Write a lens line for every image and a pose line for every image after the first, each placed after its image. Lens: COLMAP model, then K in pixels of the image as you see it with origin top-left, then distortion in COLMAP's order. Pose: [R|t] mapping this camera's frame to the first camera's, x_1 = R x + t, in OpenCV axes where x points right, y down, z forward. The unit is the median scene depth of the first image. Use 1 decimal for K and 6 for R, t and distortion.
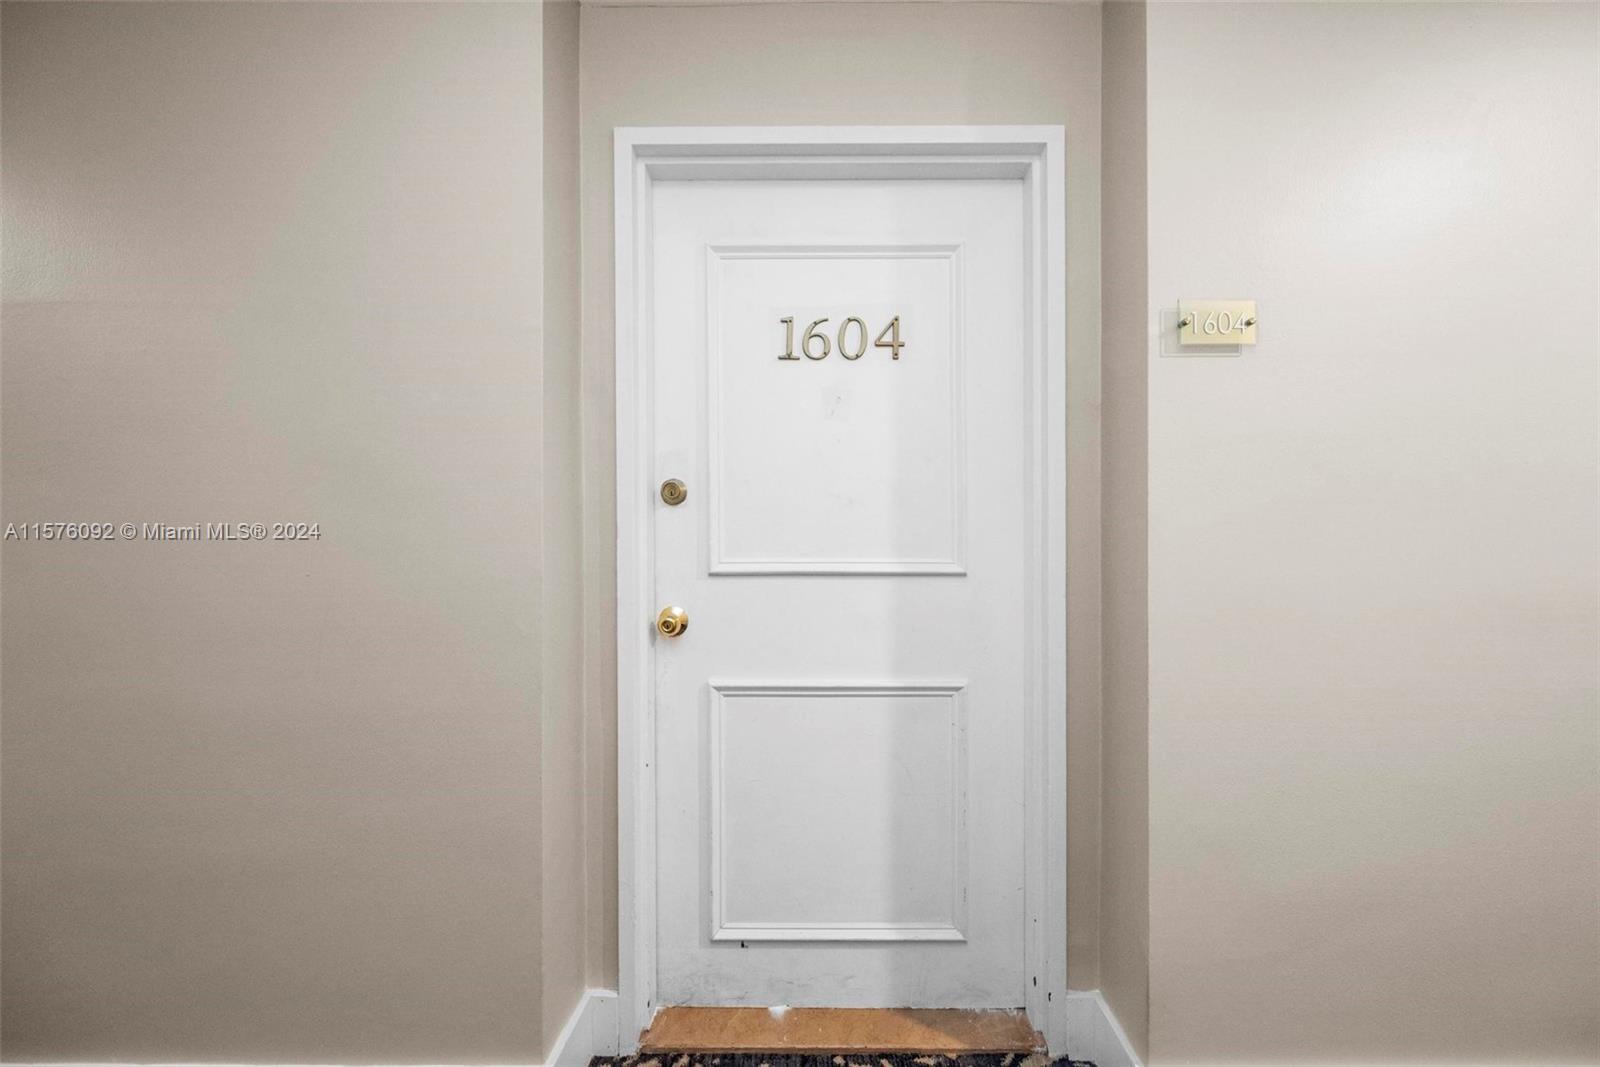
lens RADIAL K [[641.9, 0, 800.6], [0, 641.9, 539.2], [0, 0, 1]] dist [-0.001490, -0.000952]
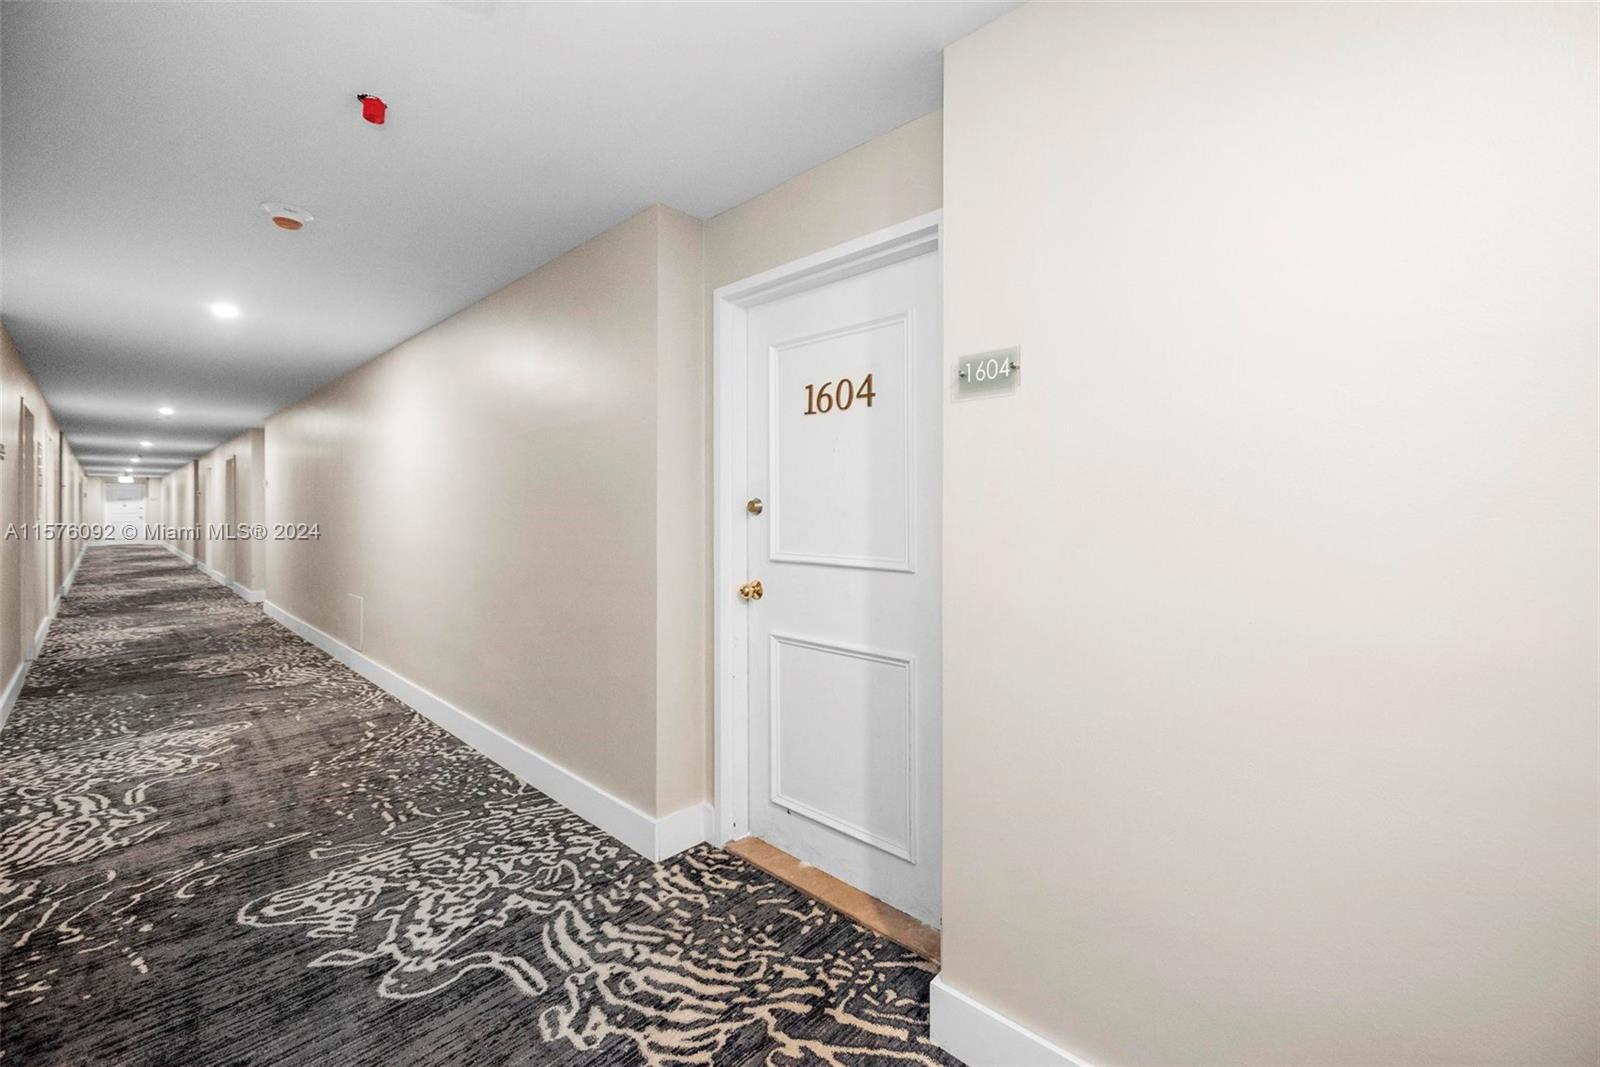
lens RADIAL K [[641.9, 0, 799.0], [0, 641.9, 519.9], [0, 0, 1]] dist [-0.001490, -0.000952]
pose [[0.739016, 0.012441, -0.673573, 0.933953], [-0.007127, 0.999918, 0.010649, -0.058360], [0.673650, -0.003069, 0.739044, -0.078312]]
